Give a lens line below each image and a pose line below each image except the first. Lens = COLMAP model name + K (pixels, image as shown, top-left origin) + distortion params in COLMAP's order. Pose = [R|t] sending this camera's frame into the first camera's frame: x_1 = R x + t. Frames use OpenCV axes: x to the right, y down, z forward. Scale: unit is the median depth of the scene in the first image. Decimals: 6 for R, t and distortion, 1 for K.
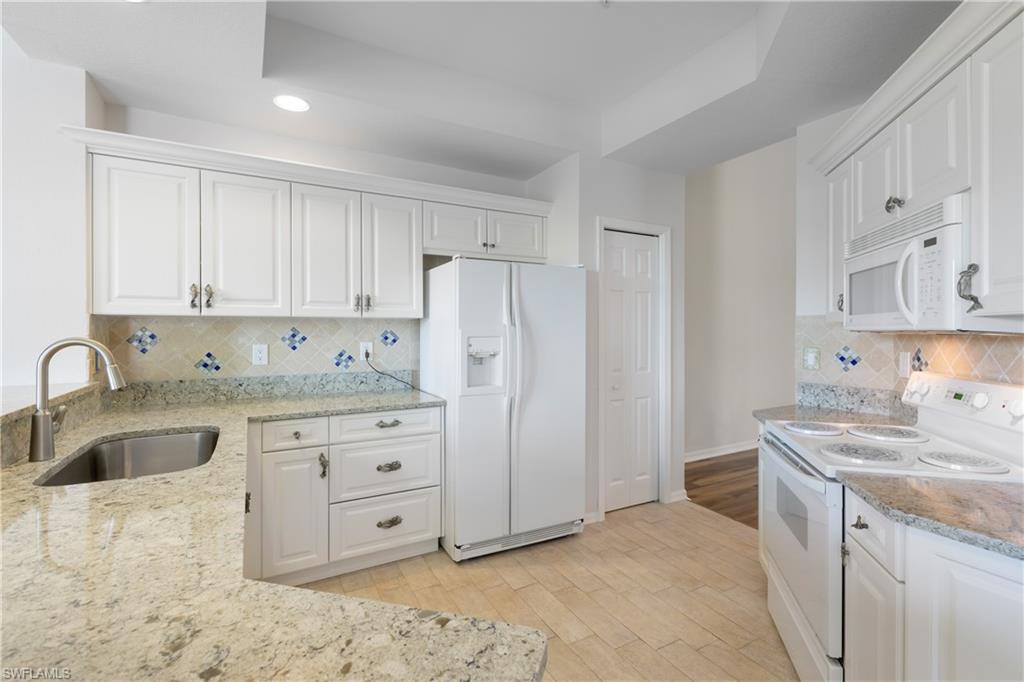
lens RADIAL K [[466.3, 0, 509.0], [0, 466.3, 338.7], [0, 0, 1]] dist [-0.000682, -0.000438]
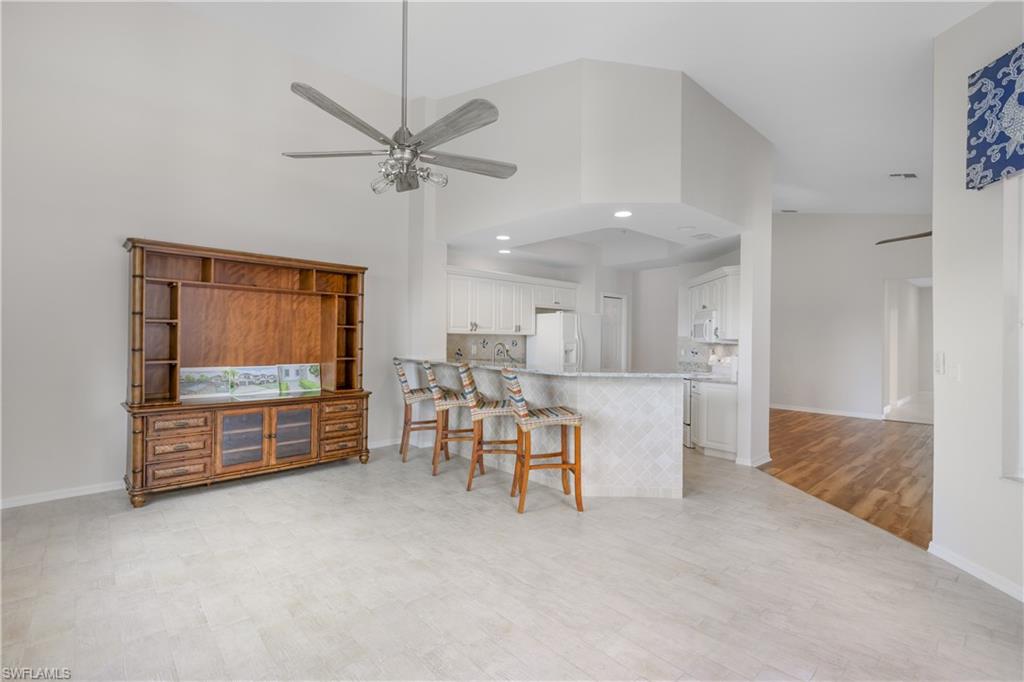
lens RADIAL K [[466.3, 0, 509.0], [0, 466.3, 338.7], [0, 0, 1]] dist [-0.000682, -0.000438]
pose [[0.974346, 0.011821, 0.224744, -1.037873], [-0.008542, 0.999842, -0.015557, 0.015623], [-0.224892, 0.013239, 0.974294, -1.551796]]
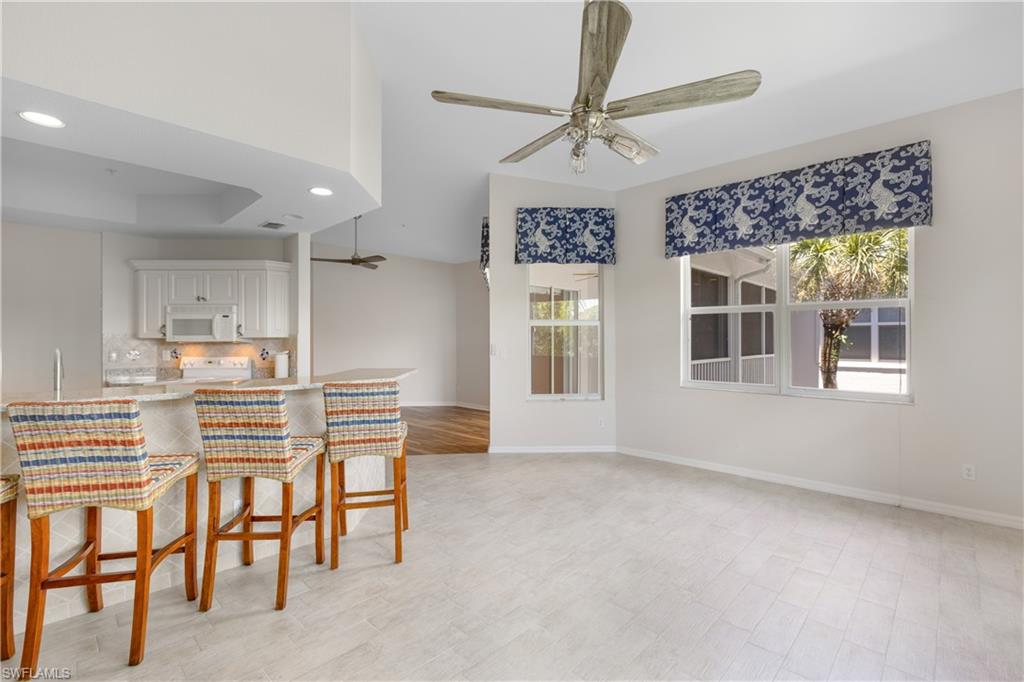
lens RADIAL K [[466.3, 0, 509.0], [0, 466.3, 338.7], [0, 0, 1]] dist [-0.000682, -0.000438]
pose [[-0.298040, 0.001615, 0.954552, -1.870975], [0.016279, 0.999862, 0.003391, -0.009070], [-0.954414, 0.016550, -0.298025, 0.006988]]
